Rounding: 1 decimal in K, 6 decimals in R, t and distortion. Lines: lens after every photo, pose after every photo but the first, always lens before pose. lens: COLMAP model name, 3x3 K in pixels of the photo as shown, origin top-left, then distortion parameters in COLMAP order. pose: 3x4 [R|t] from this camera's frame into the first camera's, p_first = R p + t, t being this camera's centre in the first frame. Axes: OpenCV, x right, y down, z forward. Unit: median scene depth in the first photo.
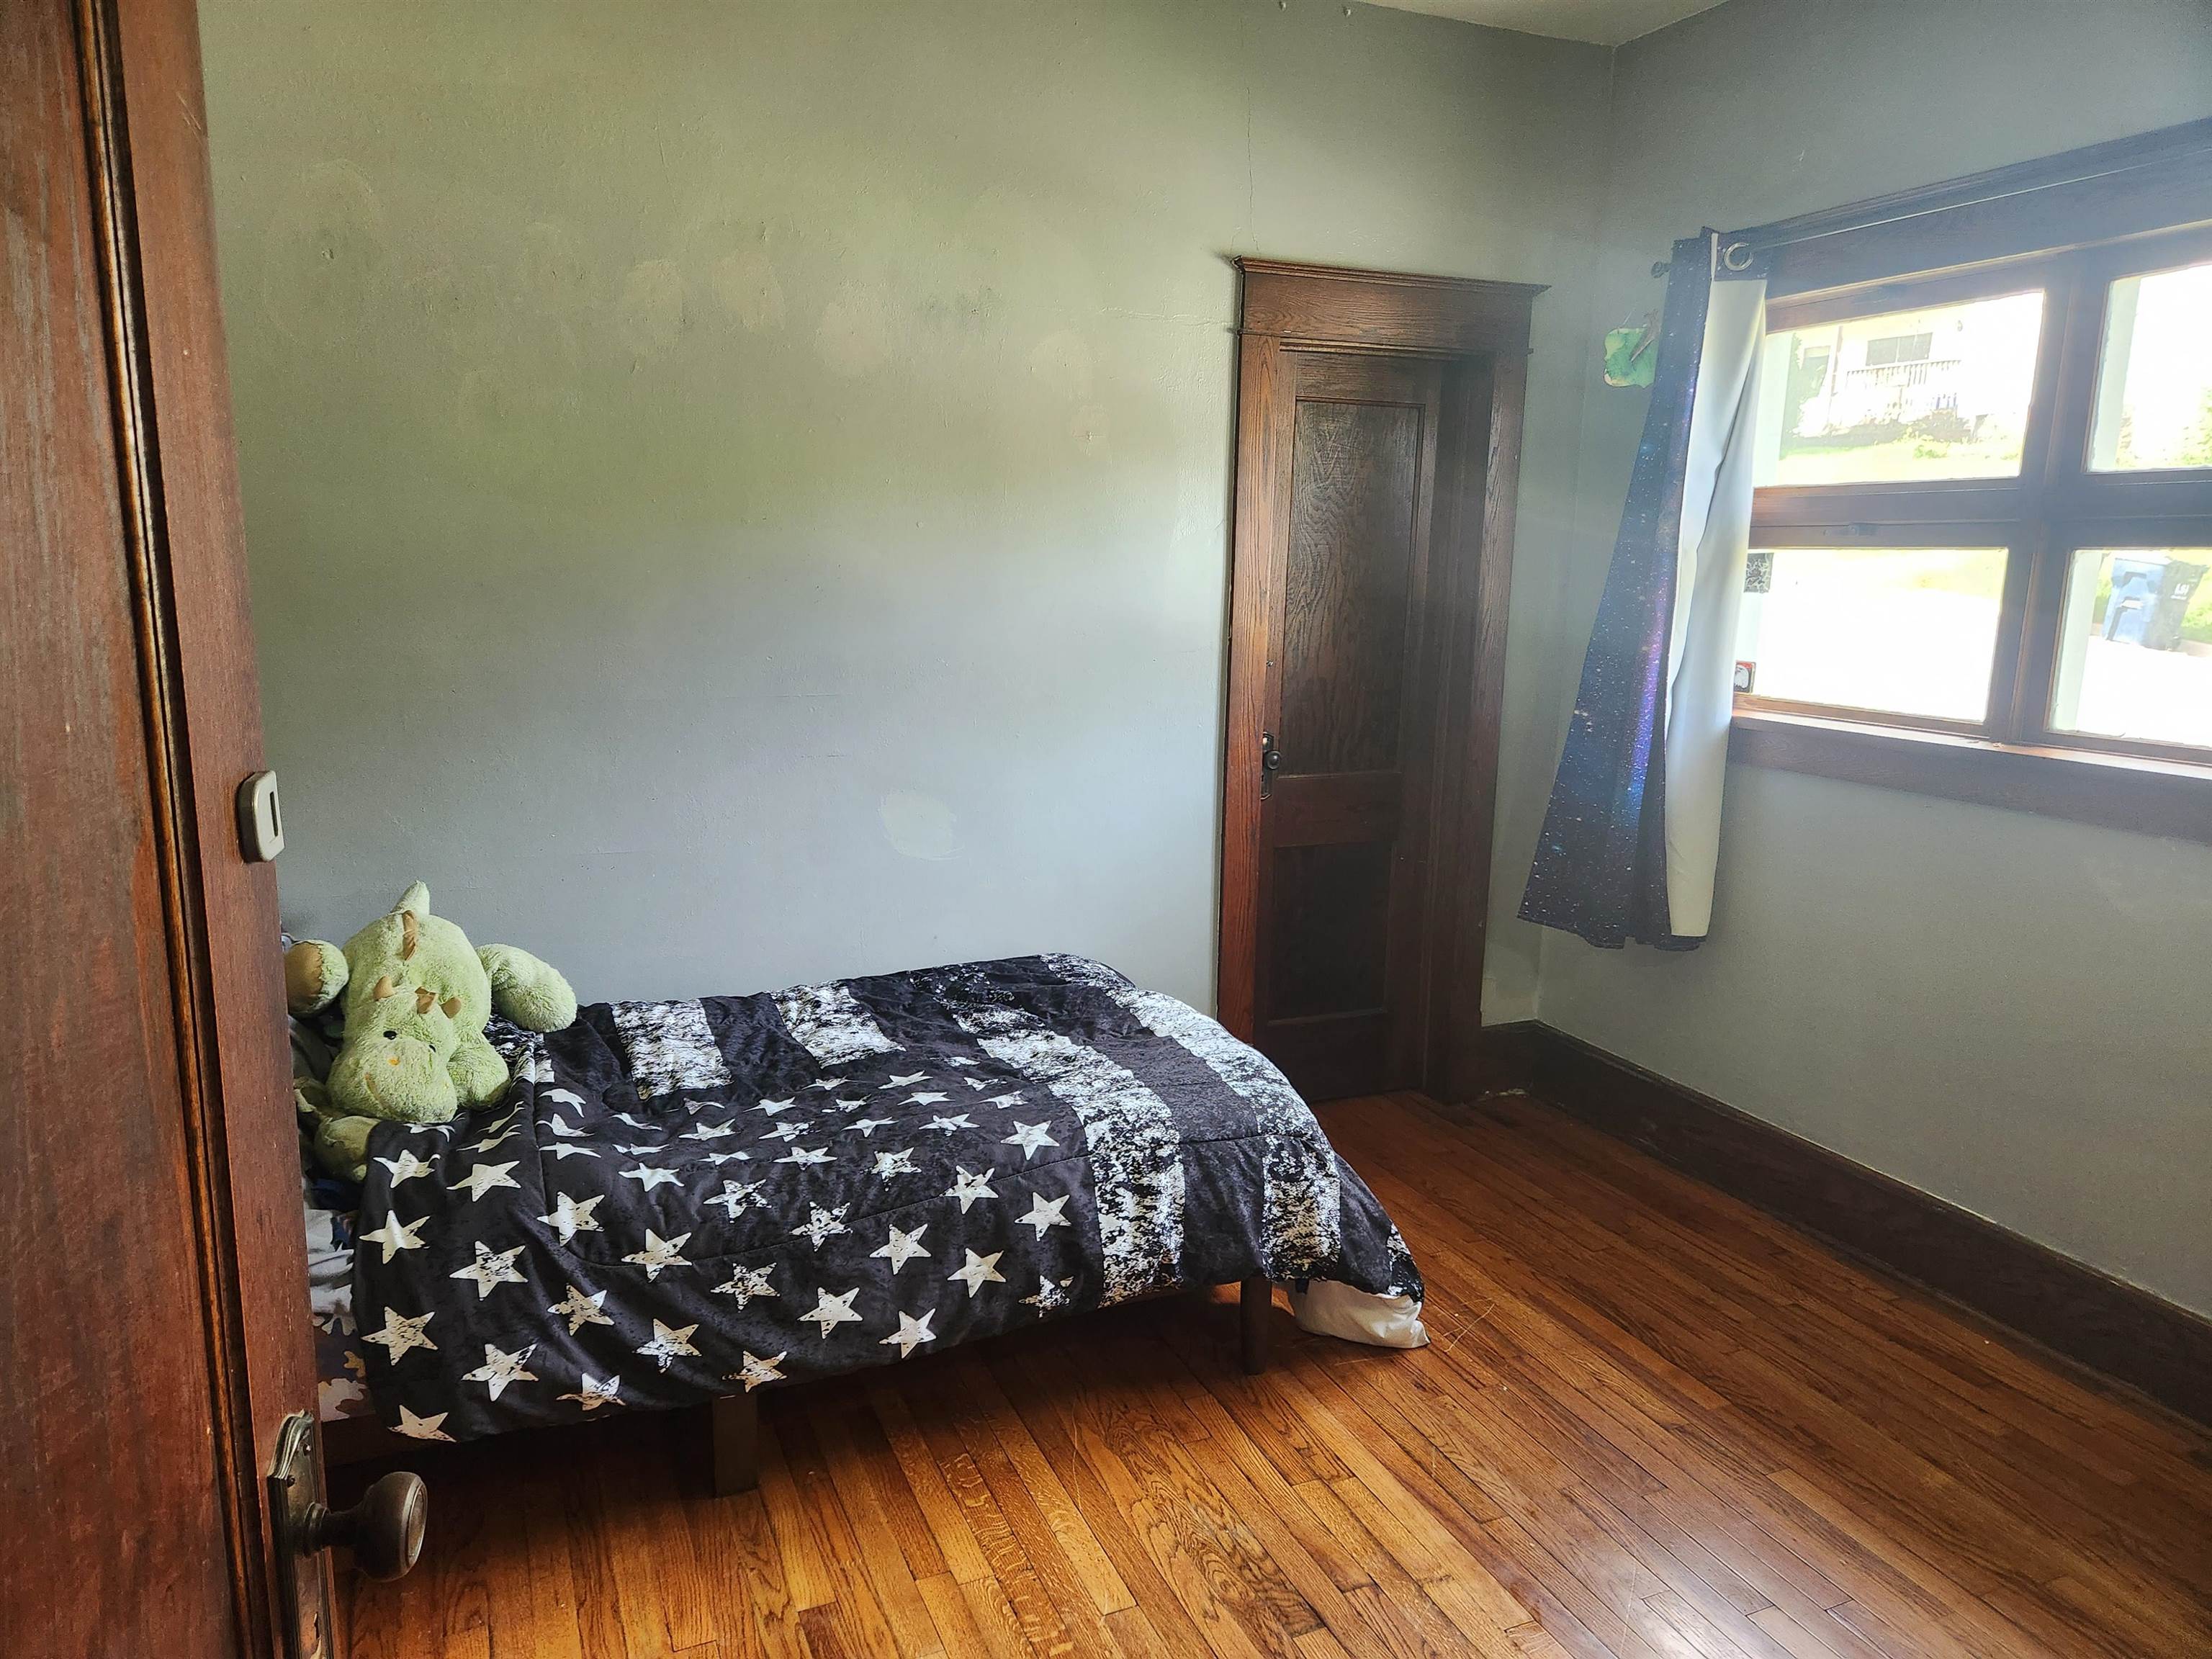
lens RADIAL K [[1498.8, 0, 1096.7], [0, 1498.8, 830.9], [0, 0, 1]] dist [0.049255, -0.006702]
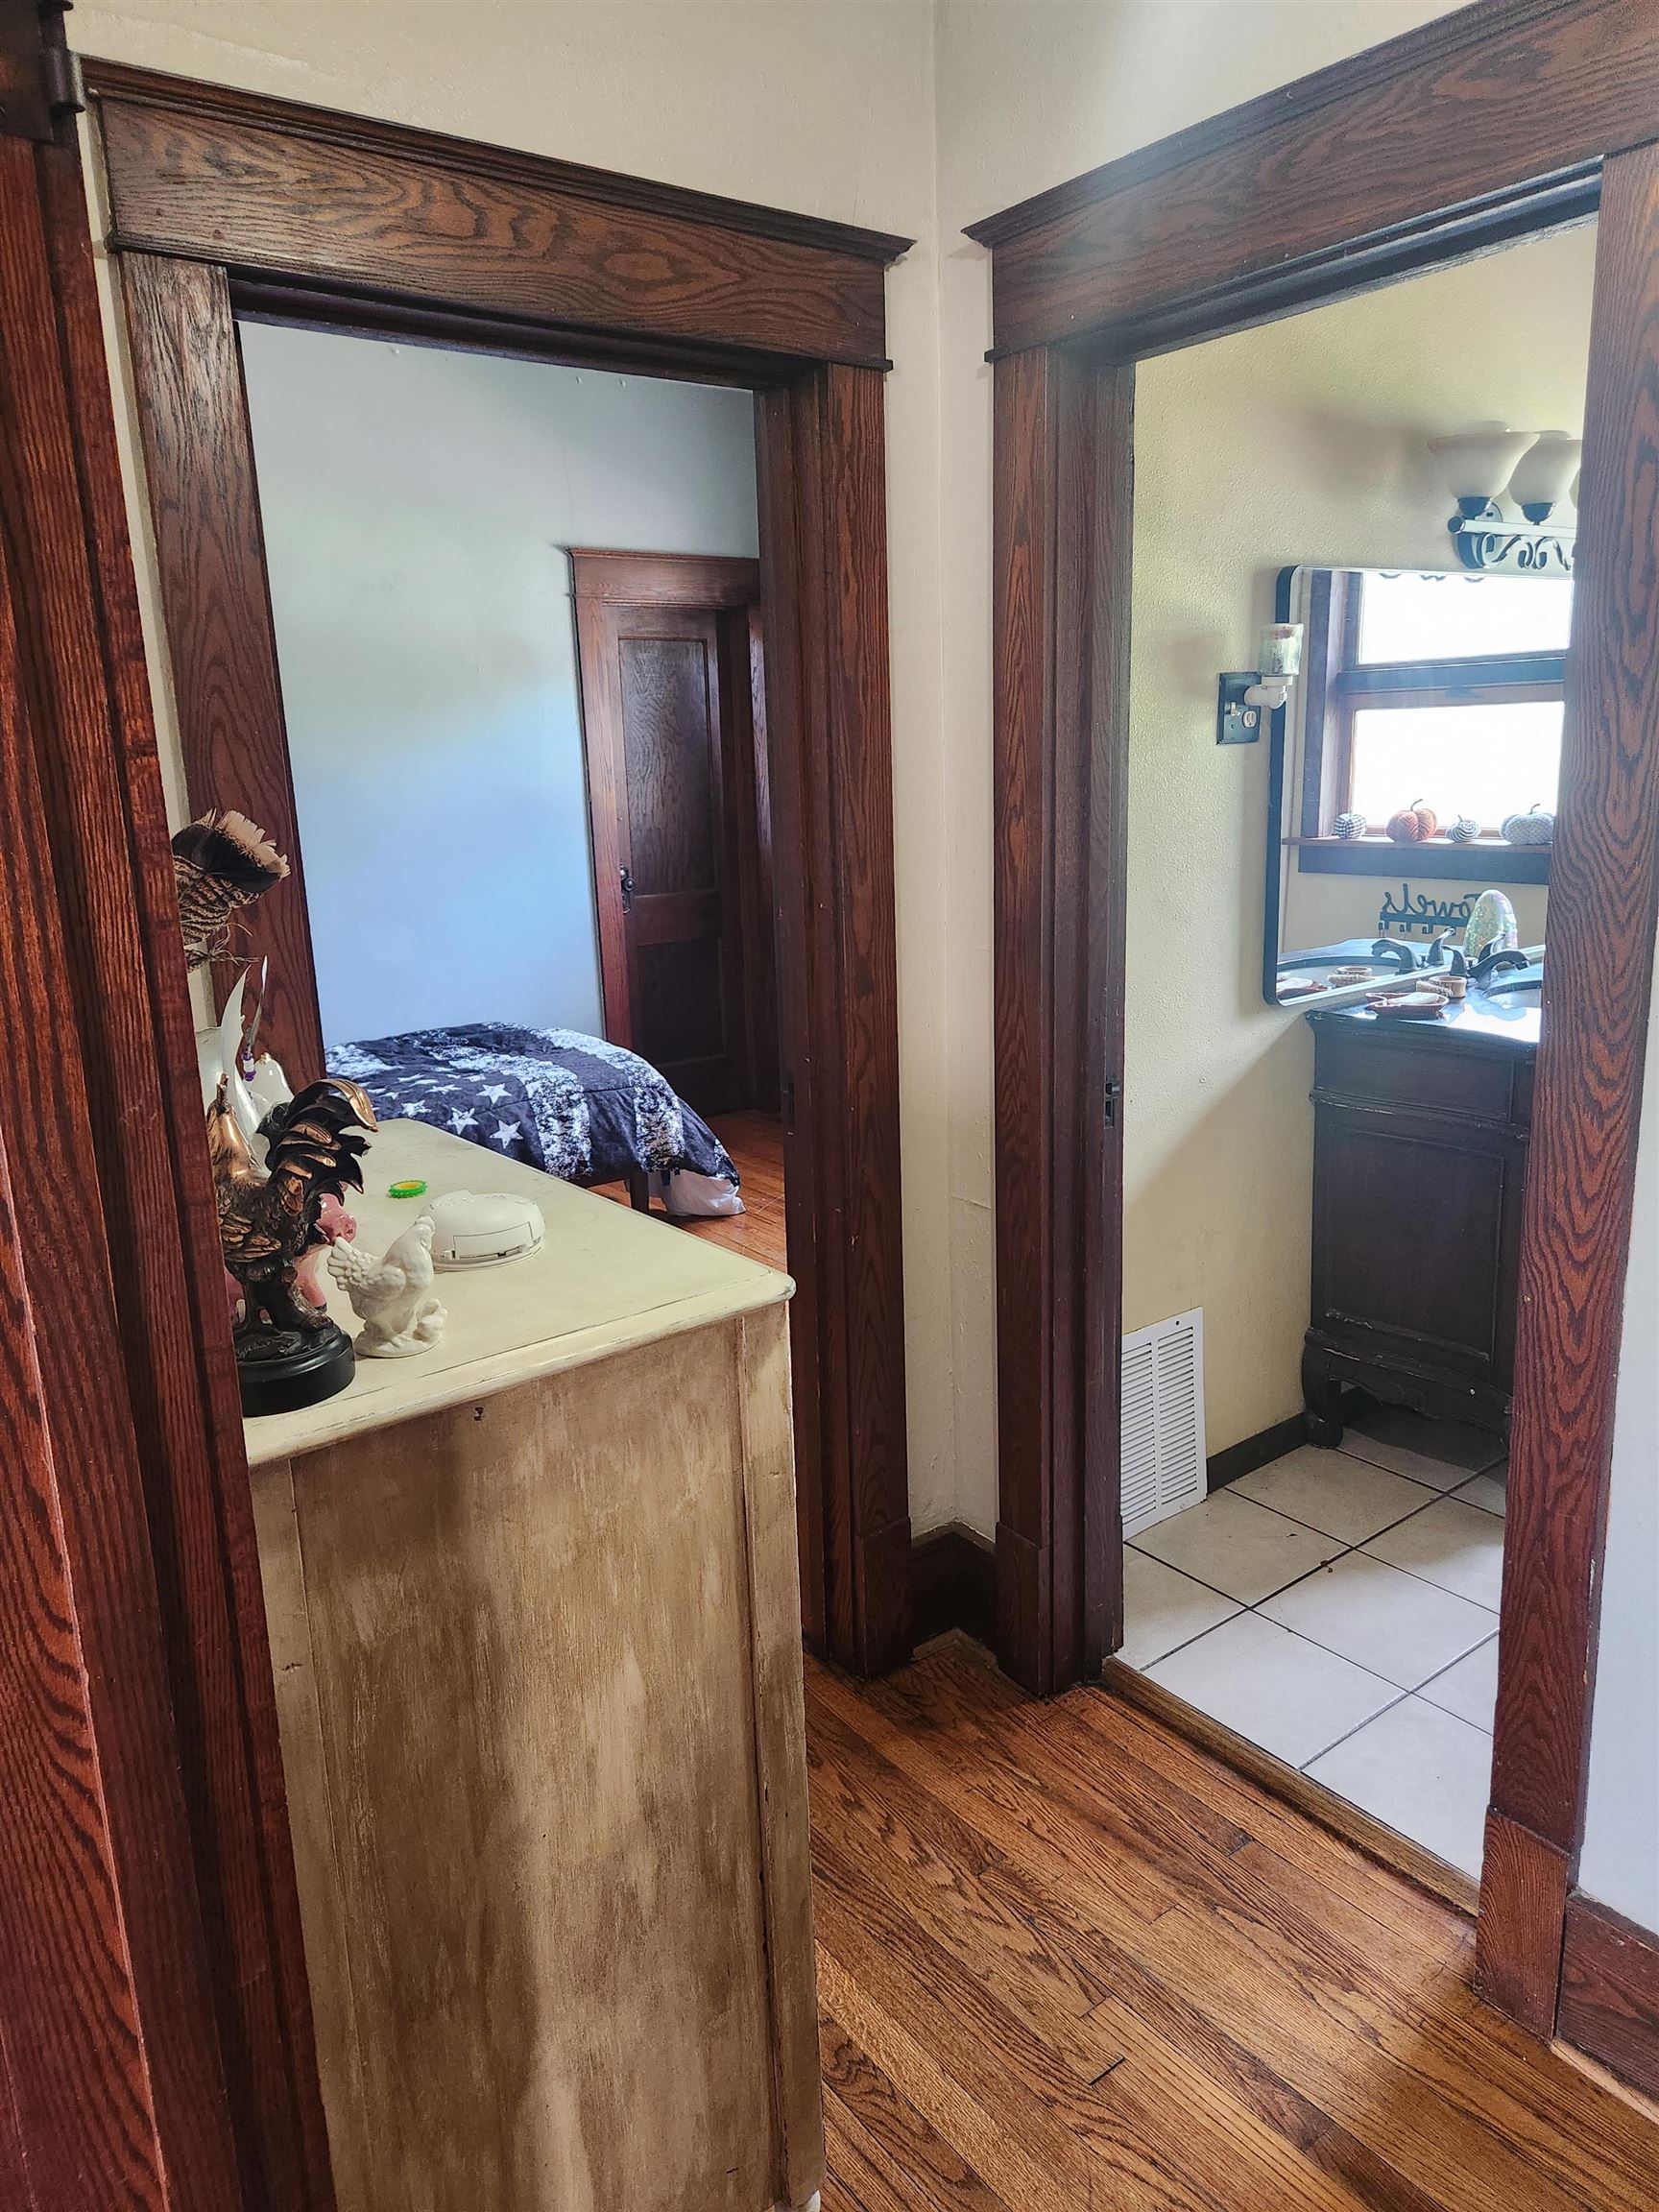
lens RADIAL K [[1498.8, 0, 879.5], [0, 1498.8, 1085.2], [0, 0, 1]] dist [0.049255, -0.006702]
pose [[0.965195, -0.099242, 0.241968, -0.030438], [0.089279, 0.994657, 0.051827, 0.132406], [-0.245819, -0.028421, 0.968899, -0.701853]]
